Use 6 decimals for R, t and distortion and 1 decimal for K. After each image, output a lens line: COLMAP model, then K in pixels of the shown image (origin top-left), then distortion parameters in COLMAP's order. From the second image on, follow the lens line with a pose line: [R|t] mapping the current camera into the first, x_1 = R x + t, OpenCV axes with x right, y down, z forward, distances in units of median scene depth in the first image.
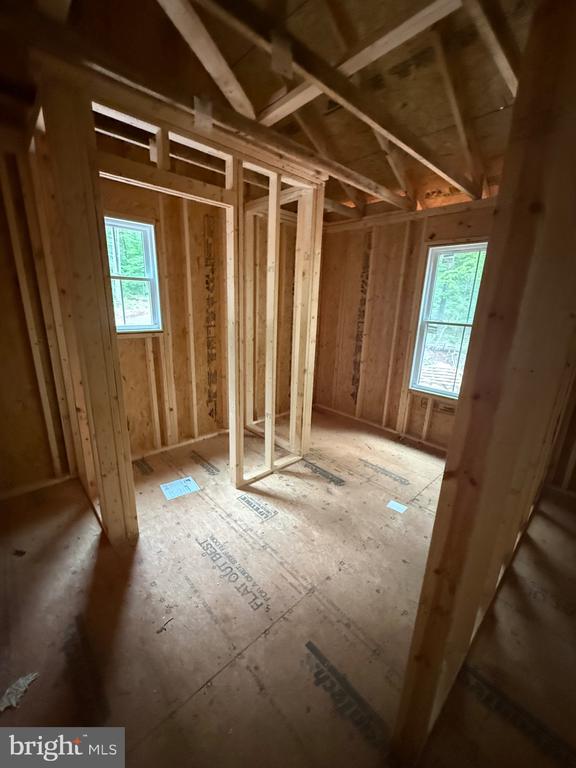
lens RADIAL K [[306.1, 0, 288.2], [0, 306.1, 380.7], [0, 0, 1]] dist [0.000890, 0.000045]
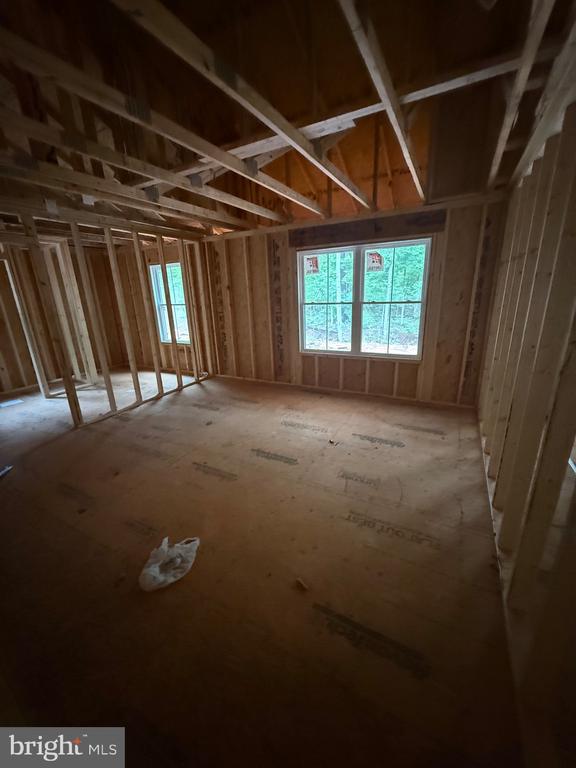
lens RADIAL K [[306.1, 0, 288.2], [0, 306.1, 380.7], [0, 0, 1]] dist [0.000890, 0.000045]
pose [[0.943353, -0.149555, 0.296172, 0.951649], [0.137732, 0.988619, 0.060516, 0.453763], [-0.301852, -0.016295, 0.953216, -1.717986]]
